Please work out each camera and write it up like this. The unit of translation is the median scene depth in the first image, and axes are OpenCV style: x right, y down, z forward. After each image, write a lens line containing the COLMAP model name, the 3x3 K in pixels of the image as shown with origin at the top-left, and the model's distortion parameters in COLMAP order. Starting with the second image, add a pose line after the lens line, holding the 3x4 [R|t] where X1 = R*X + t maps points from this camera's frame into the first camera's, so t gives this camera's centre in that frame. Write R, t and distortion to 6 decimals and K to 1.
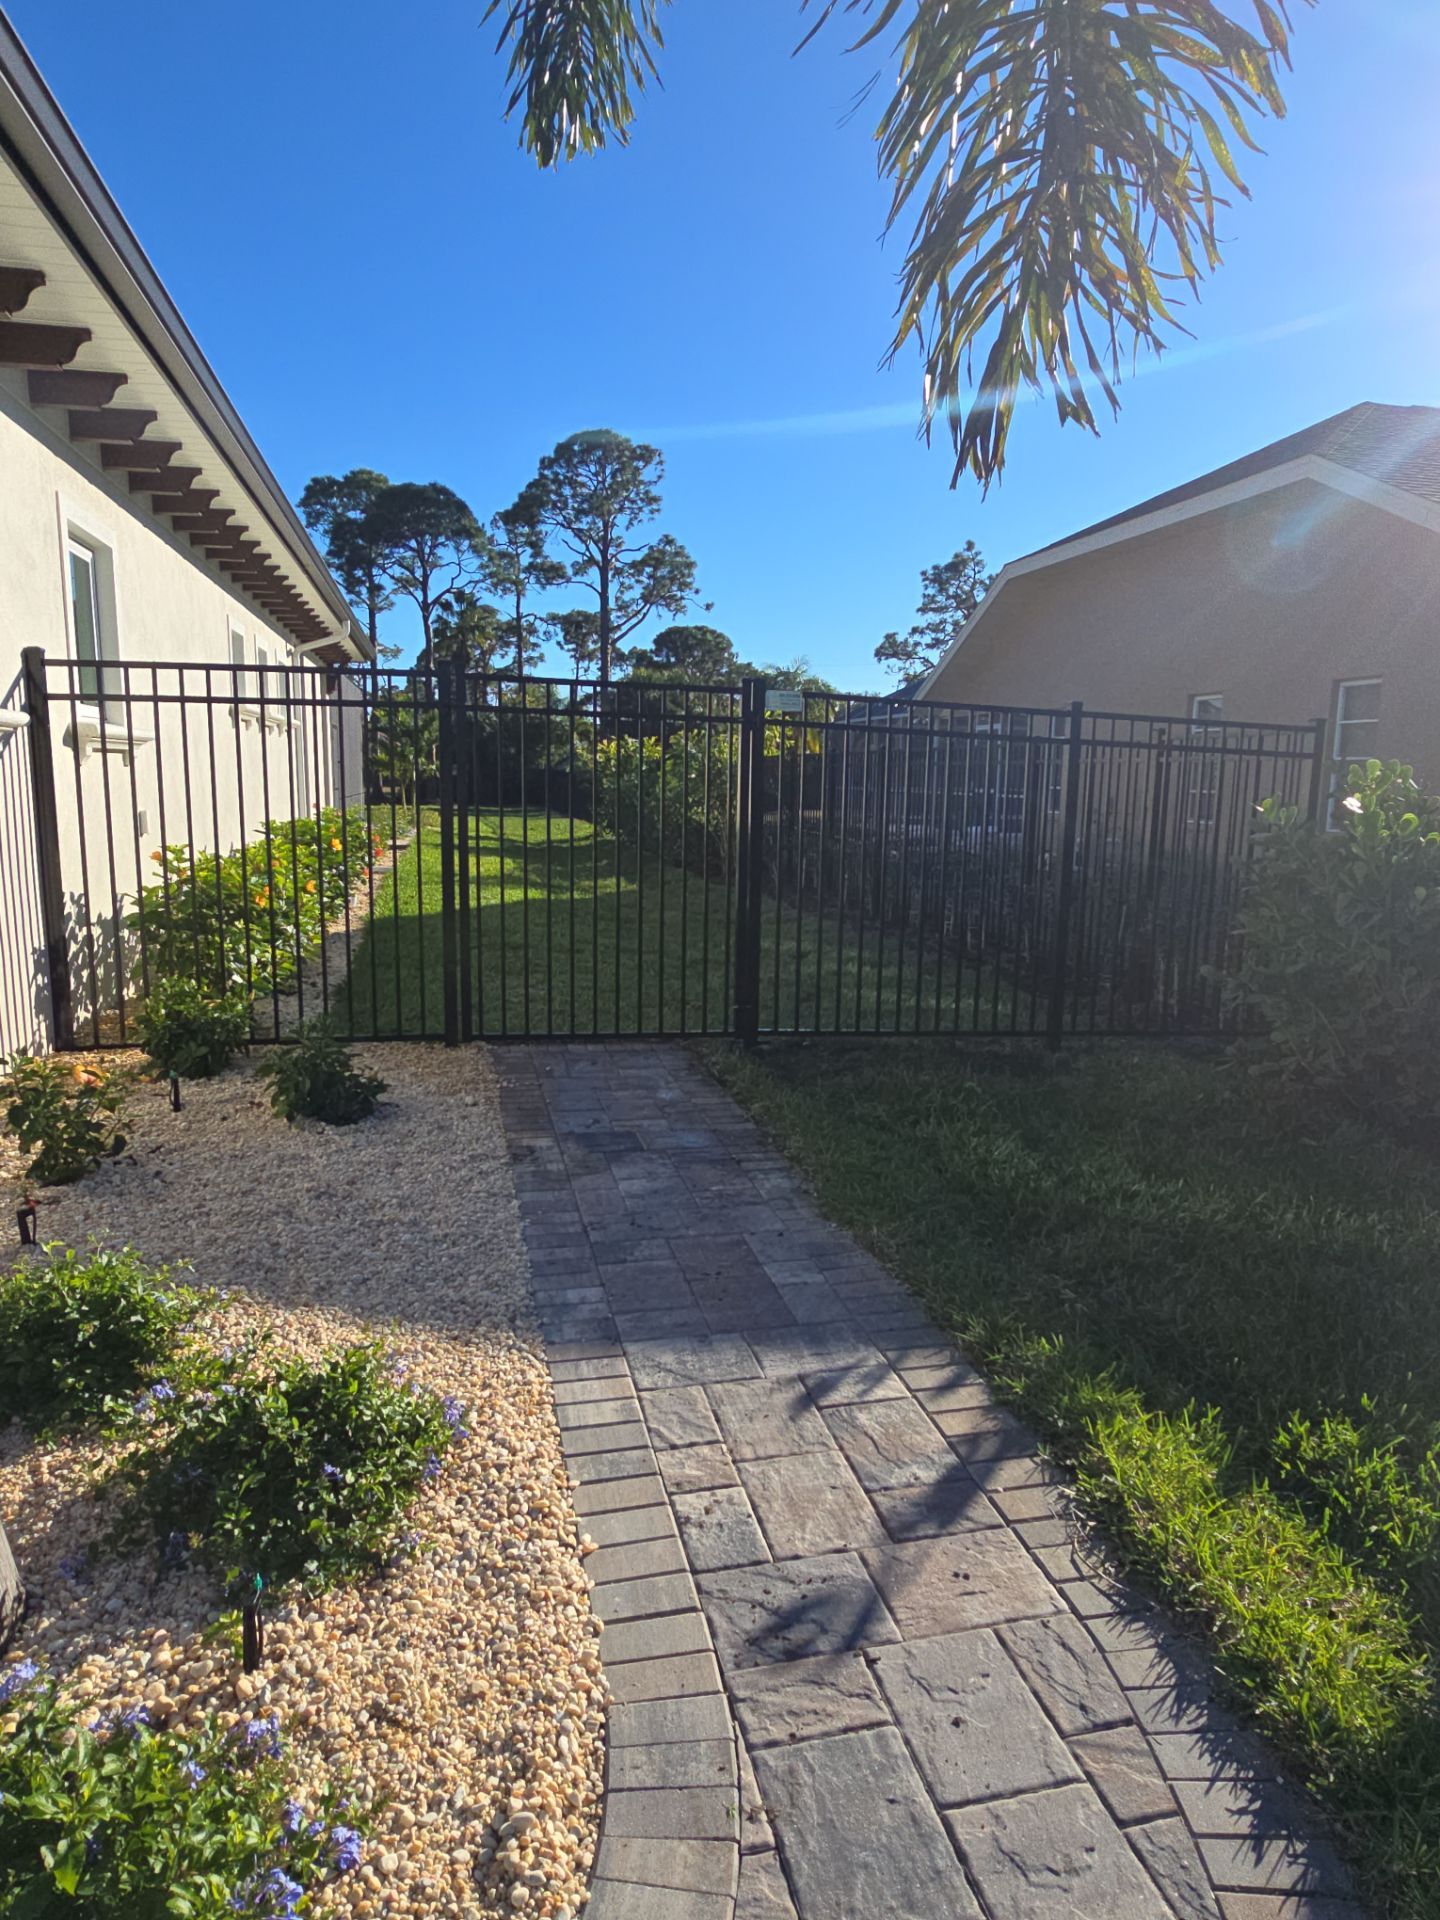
lens RADIAL K [[1174.5, 0, 712.8], [0, 1174.5, 967.2], [0, 0, 1]] dist [-0.002063, 0.004103]
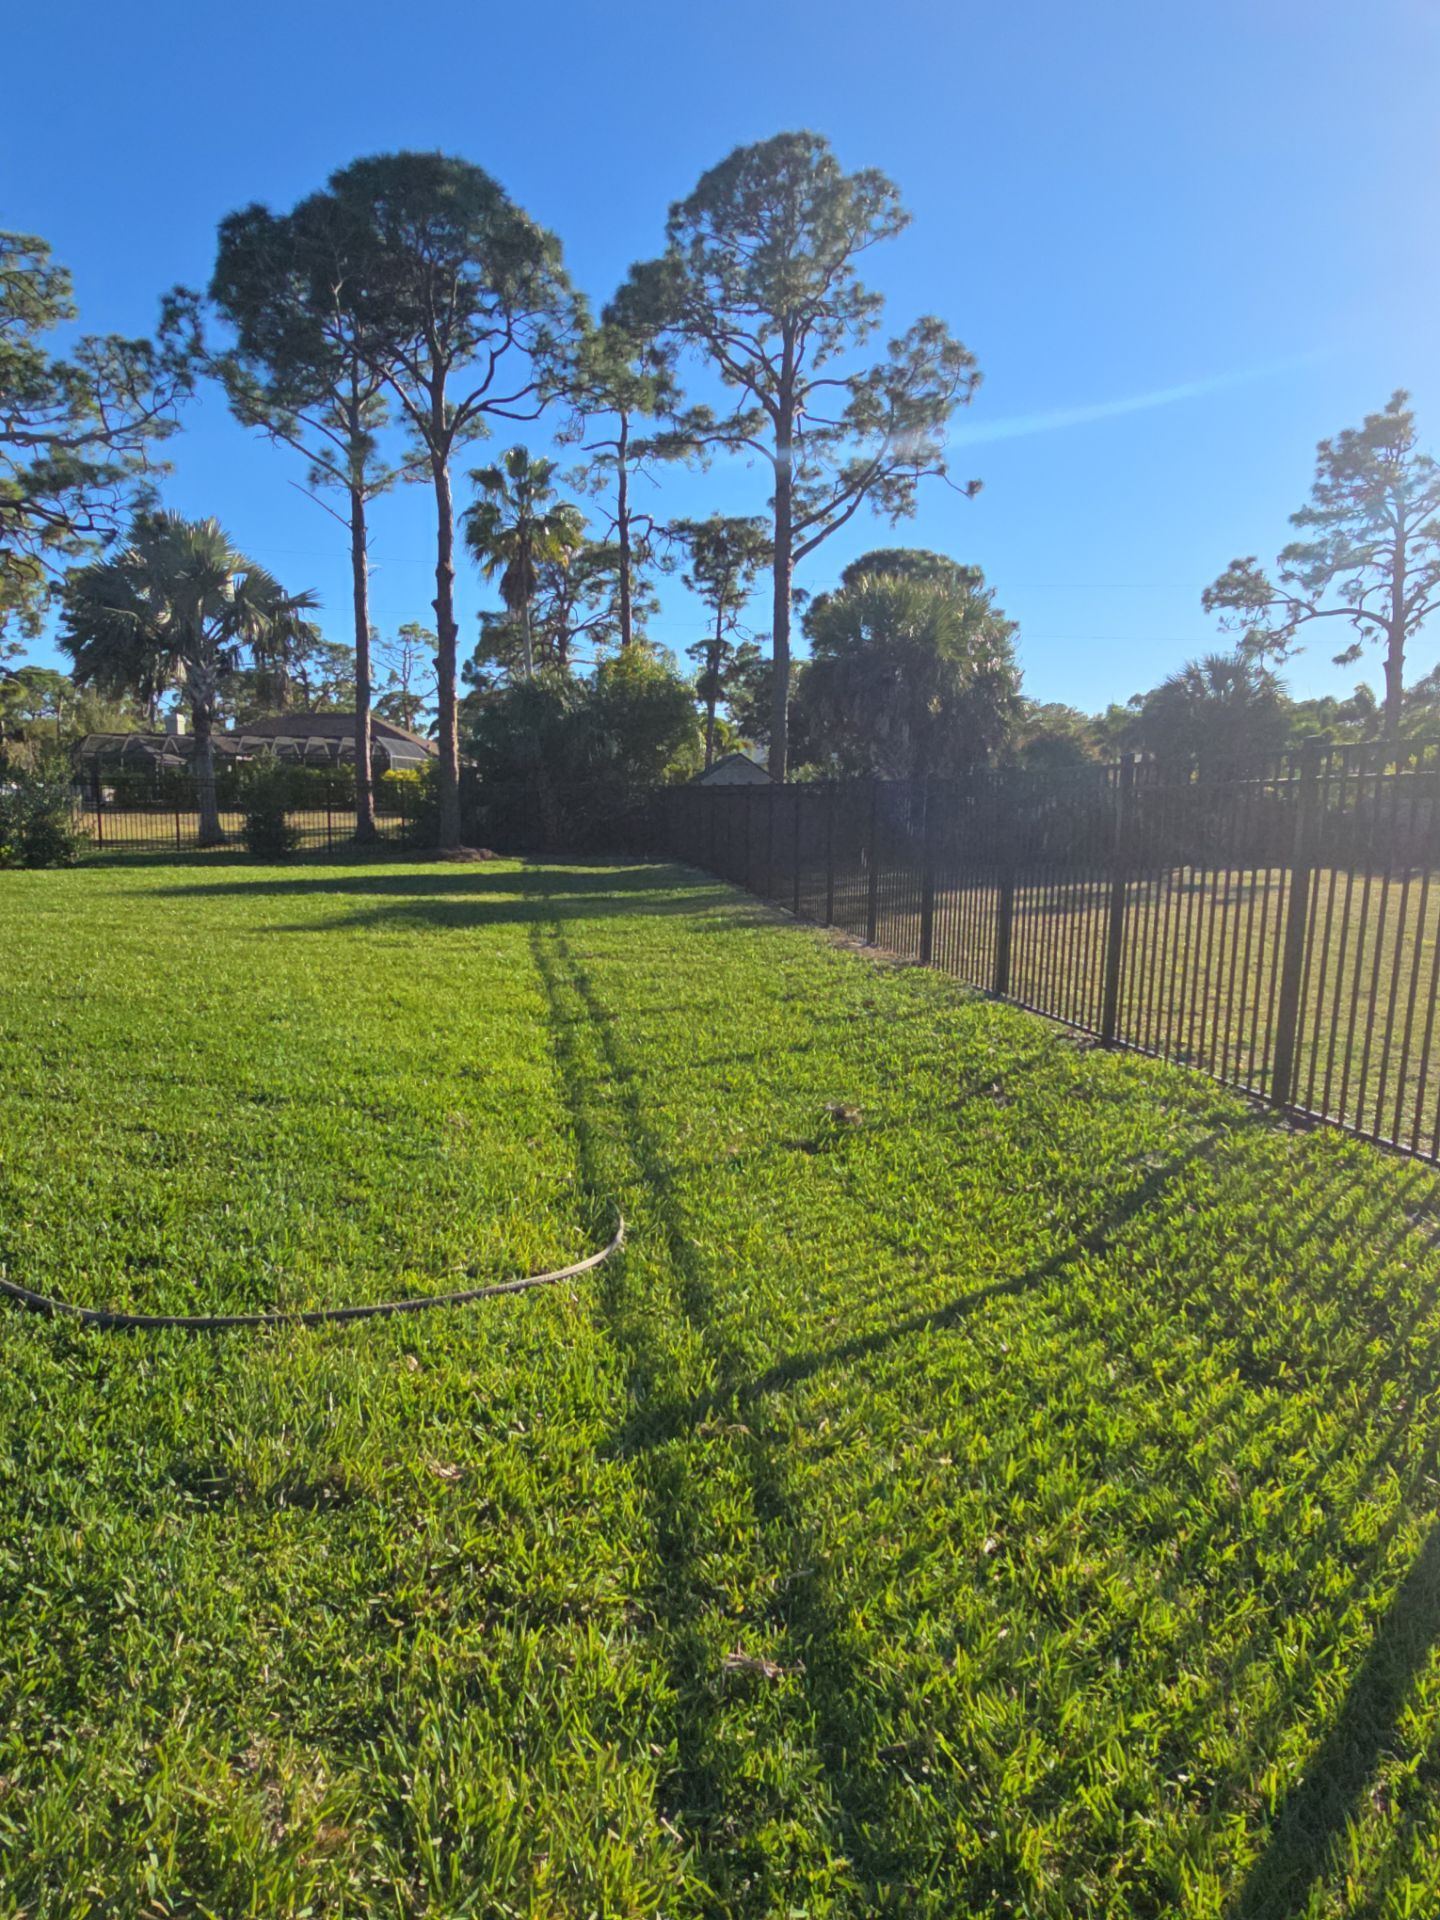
lens RADIAL K [[1174.5, 0, 712.8], [0, 1174.5, 967.2], [0, 0, 1]] dist [-0.002063, 0.004103]
pose [[0.998307, 0.004155, -0.058015, -0.085104], [-0.005647, 0.999657, -0.025578, -0.067061], [0.057889, 0.025862, 0.997988, 0.428191]]
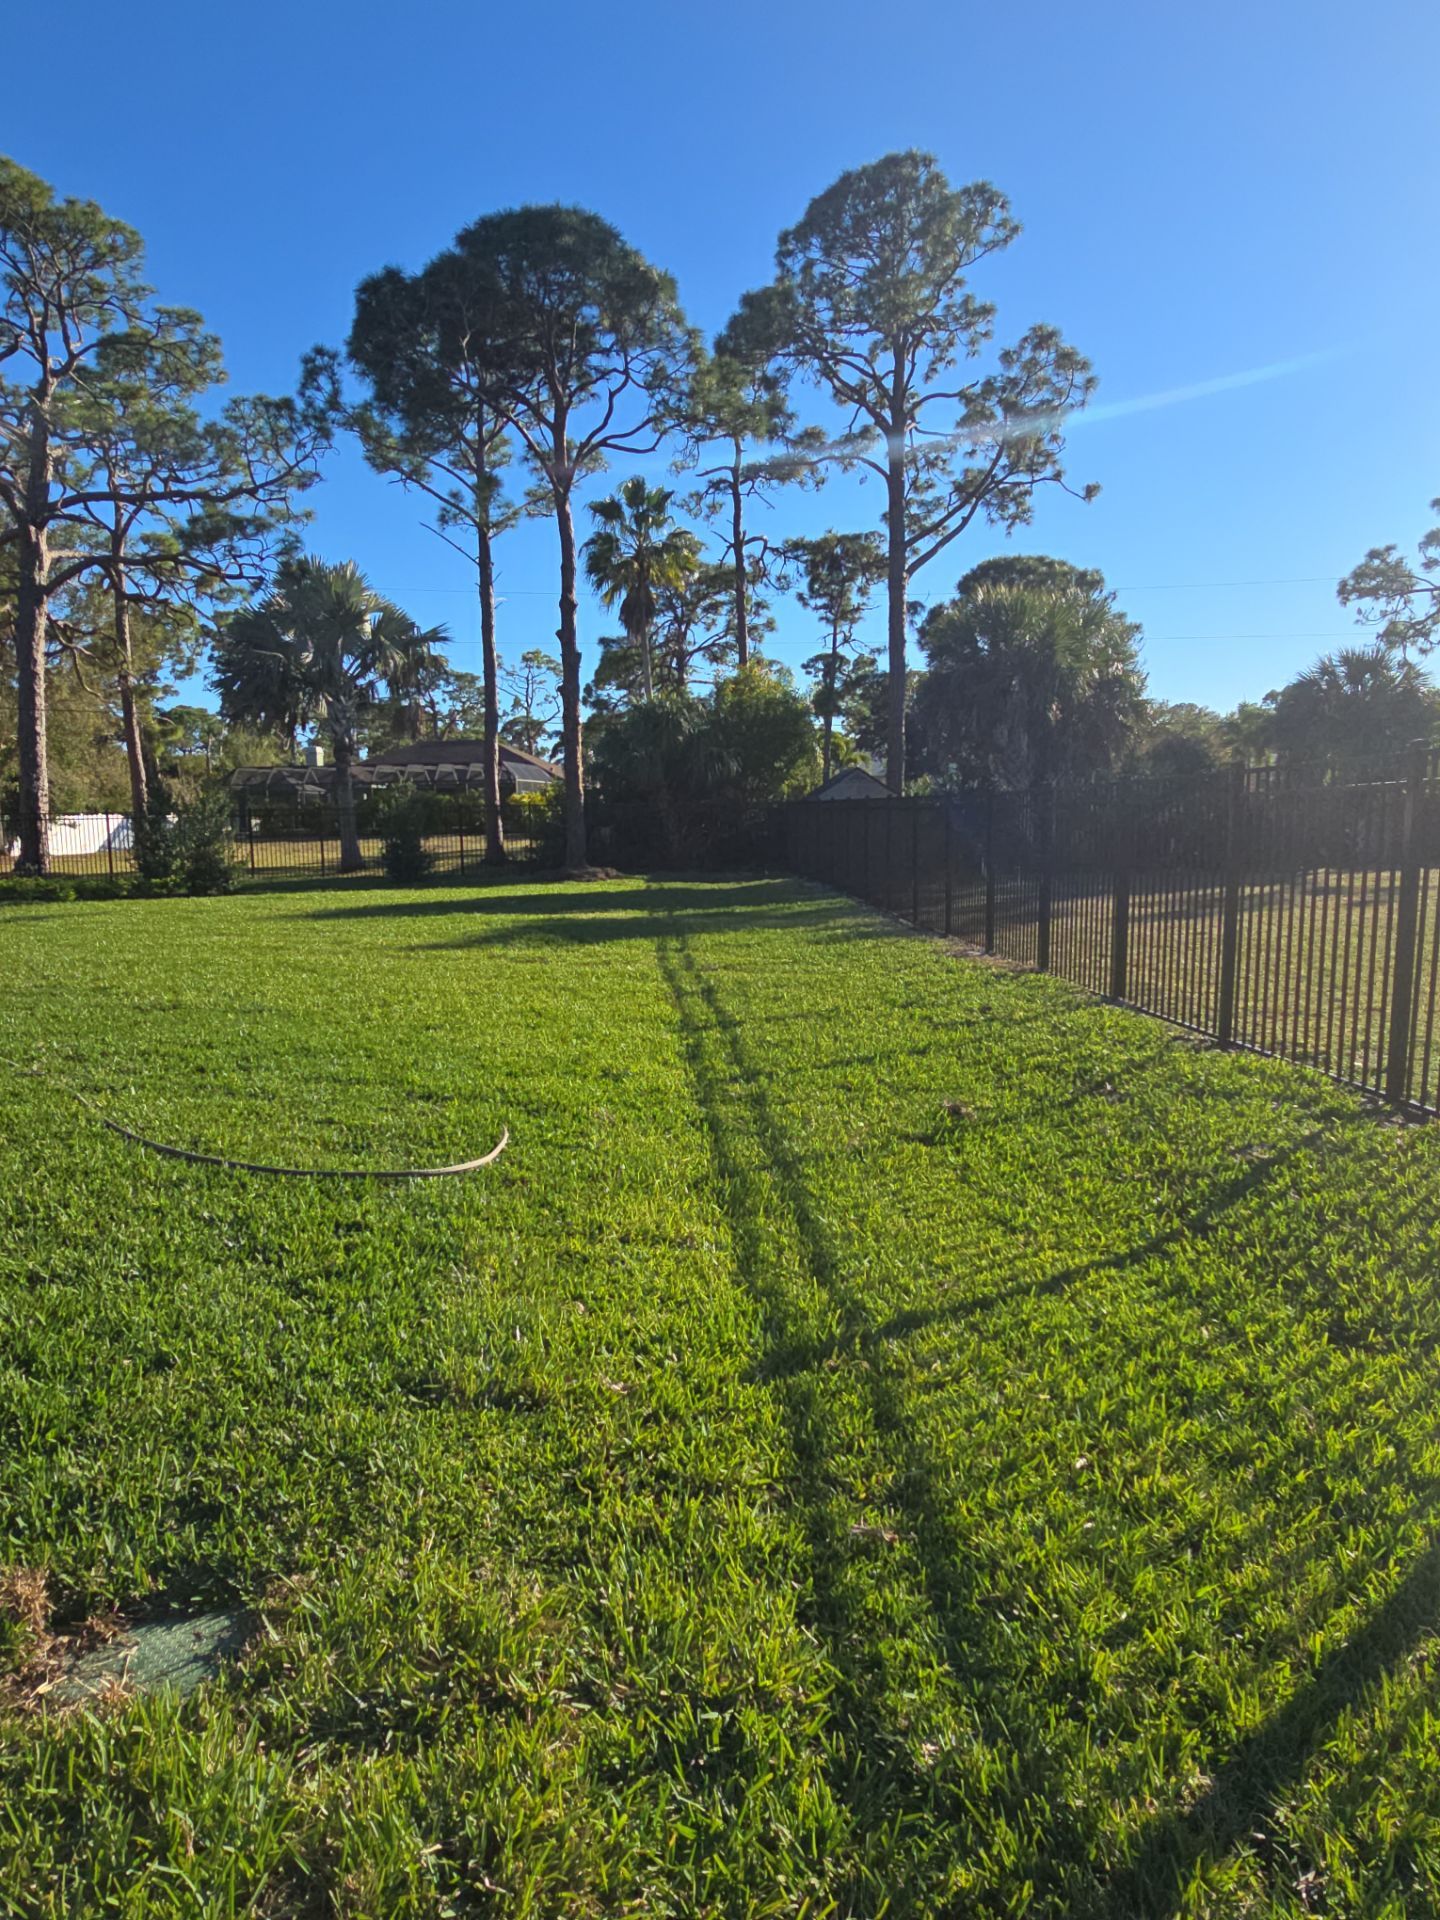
lens RADIAL K [[1174.5, 0, 712.8], [0, 1174.5, 967.2], [0, 0, 1]] dist [-0.002063, 0.004103]
pose [[0.987063, -0.012152, -0.159871, -0.084703], [0.006126, 0.999254, -0.038130, -0.066390], [0.160215, 0.036657, 0.986401, 0.422206]]
